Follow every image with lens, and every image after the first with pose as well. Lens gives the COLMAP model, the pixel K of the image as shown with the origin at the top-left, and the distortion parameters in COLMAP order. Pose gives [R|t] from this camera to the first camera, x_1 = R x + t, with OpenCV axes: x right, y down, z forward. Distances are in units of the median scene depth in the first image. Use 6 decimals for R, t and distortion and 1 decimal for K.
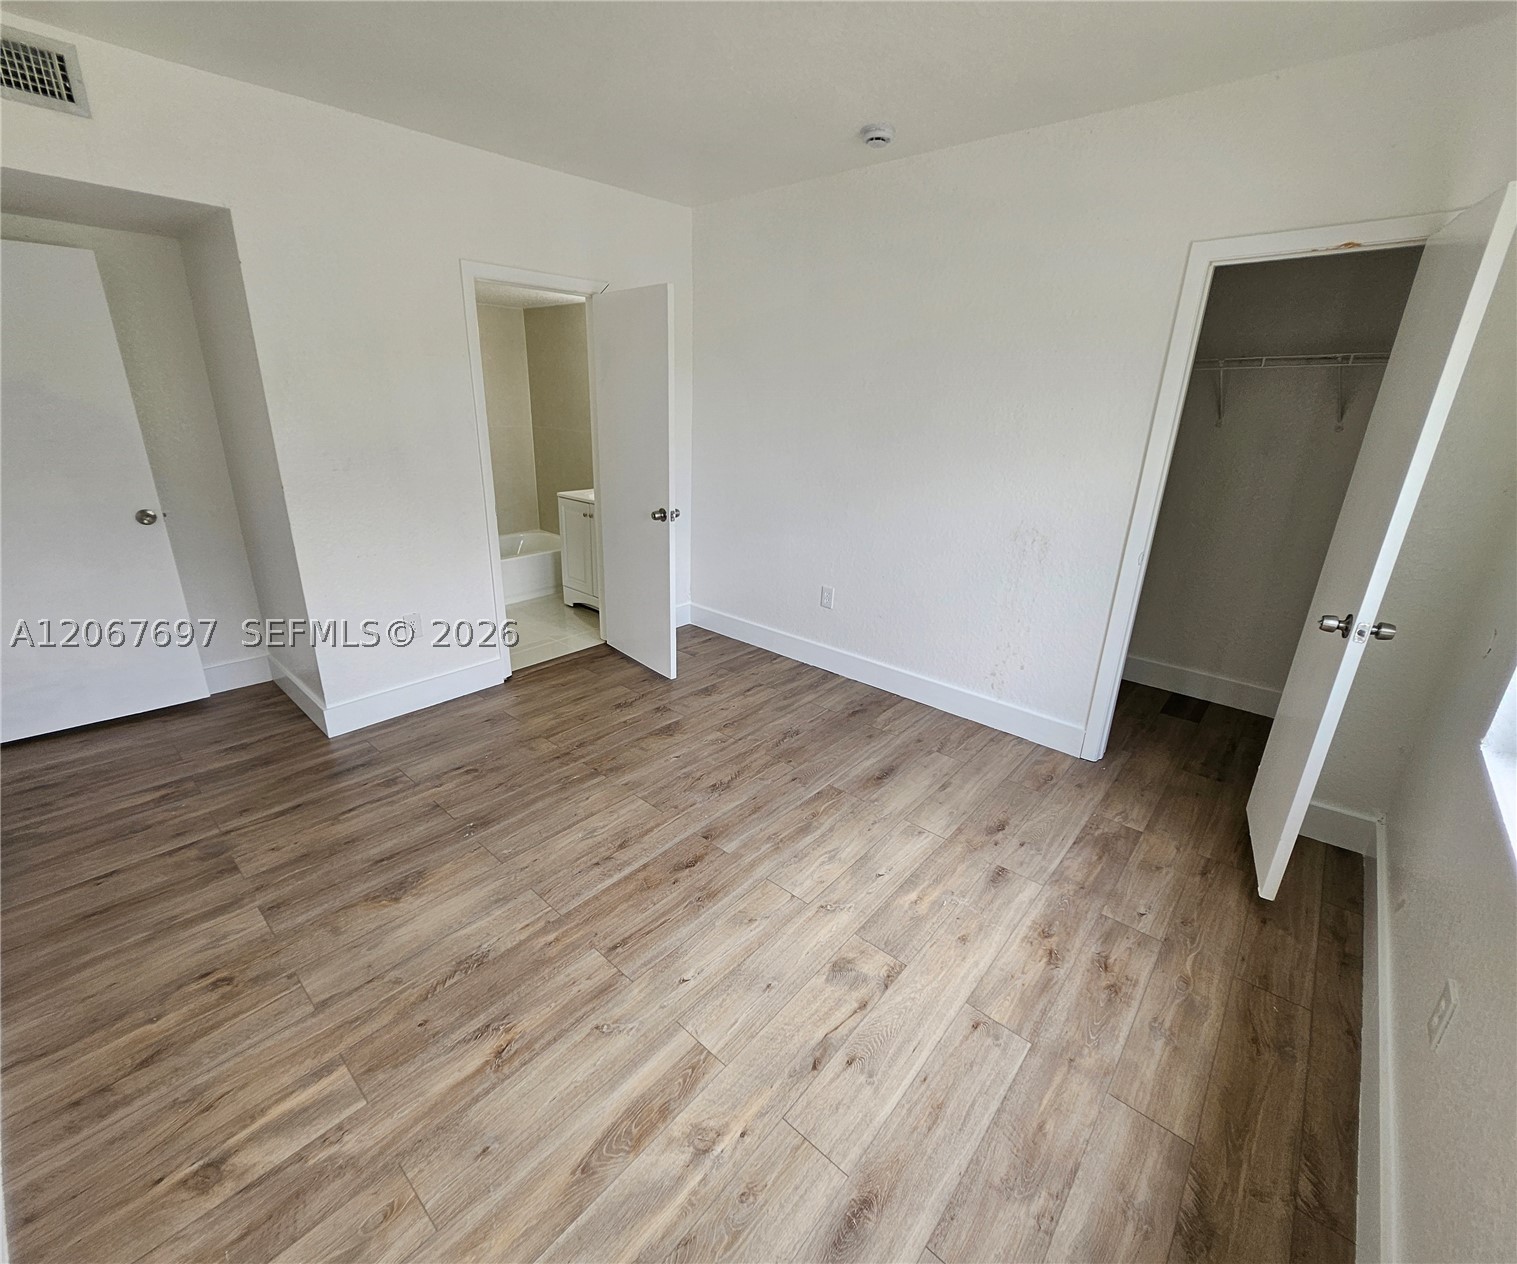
lens RADIAL K [[658.9, 0, 734.3], [0, 658.9, 623.9], [0, 0, 1]] dist [0.002989, -0.003810]
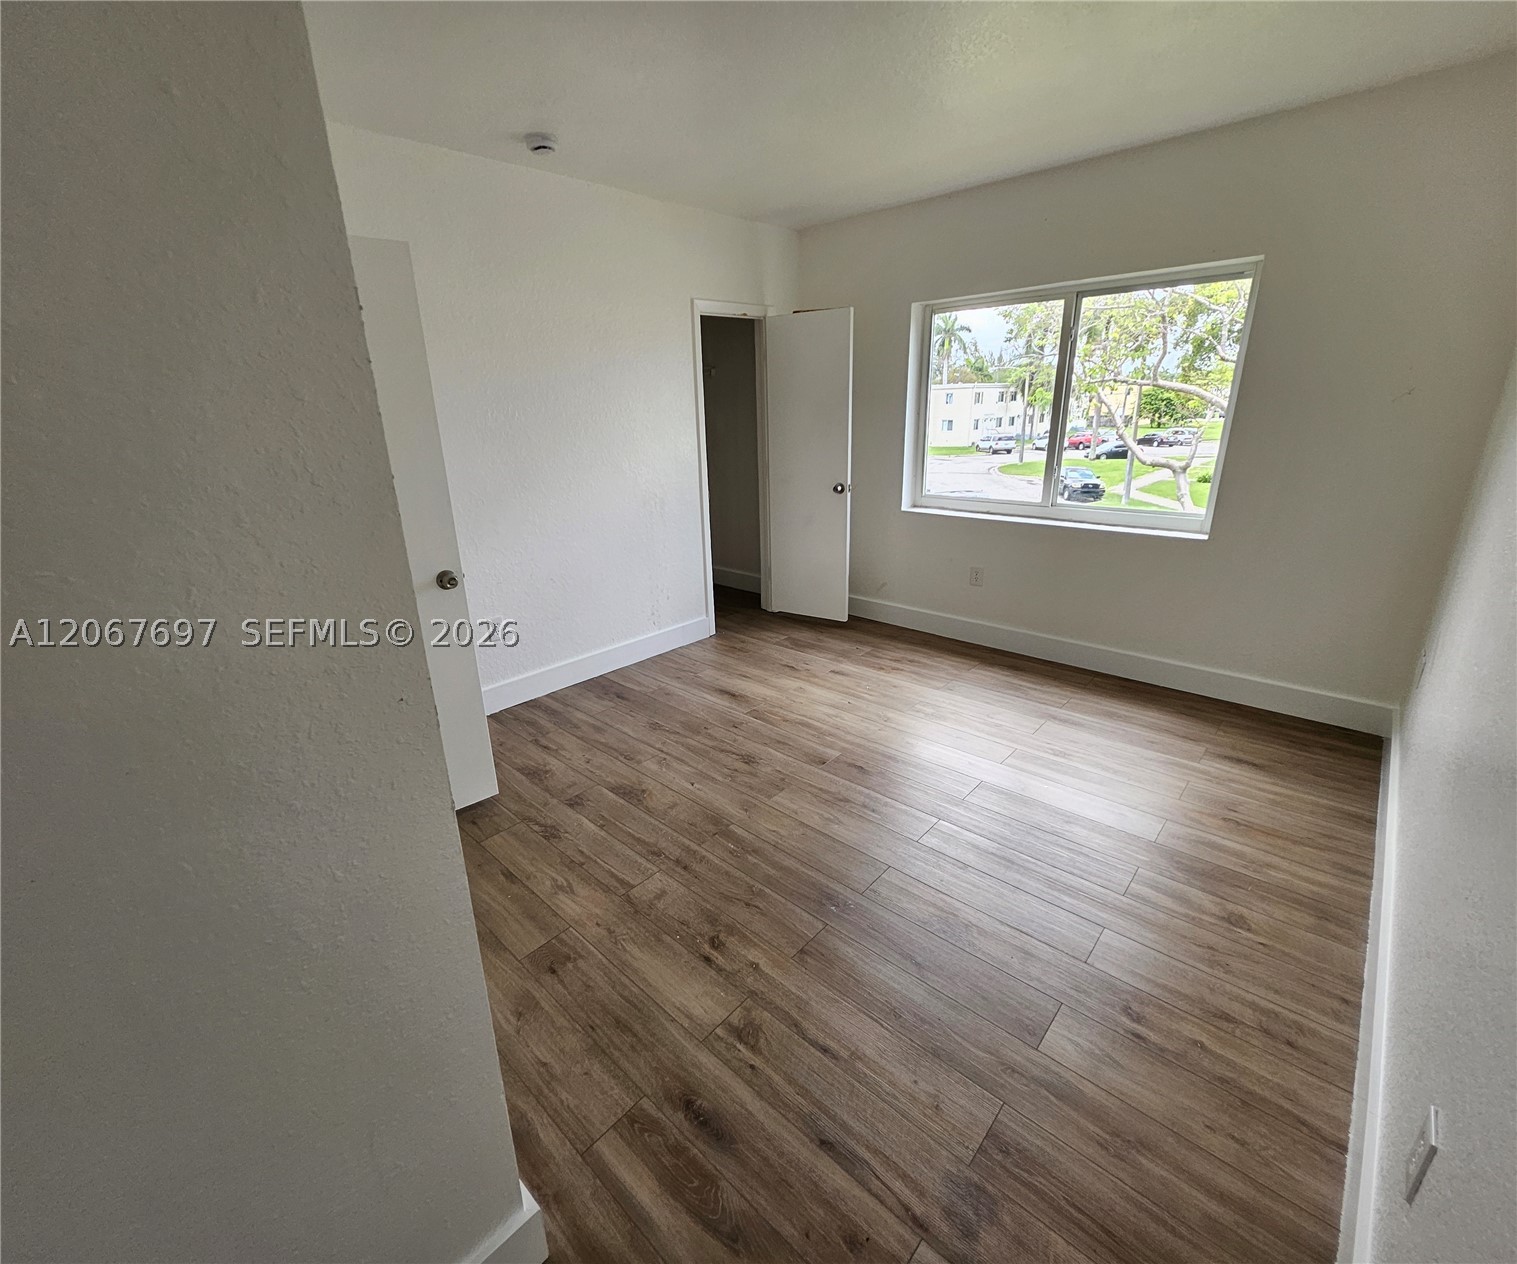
lens RADIAL K [[680.6, 0, 737.9], [0, 680.6, 626.2], [0, 0, 1]] dist [-0.004605, 0.000047]
pose [[0.014797, -0.336751, 0.941477, -1.121183], [0.355226, 0.881928, 0.309868, -0.330983], [-0.934663, 0.329852, 0.132673, 0.900799]]
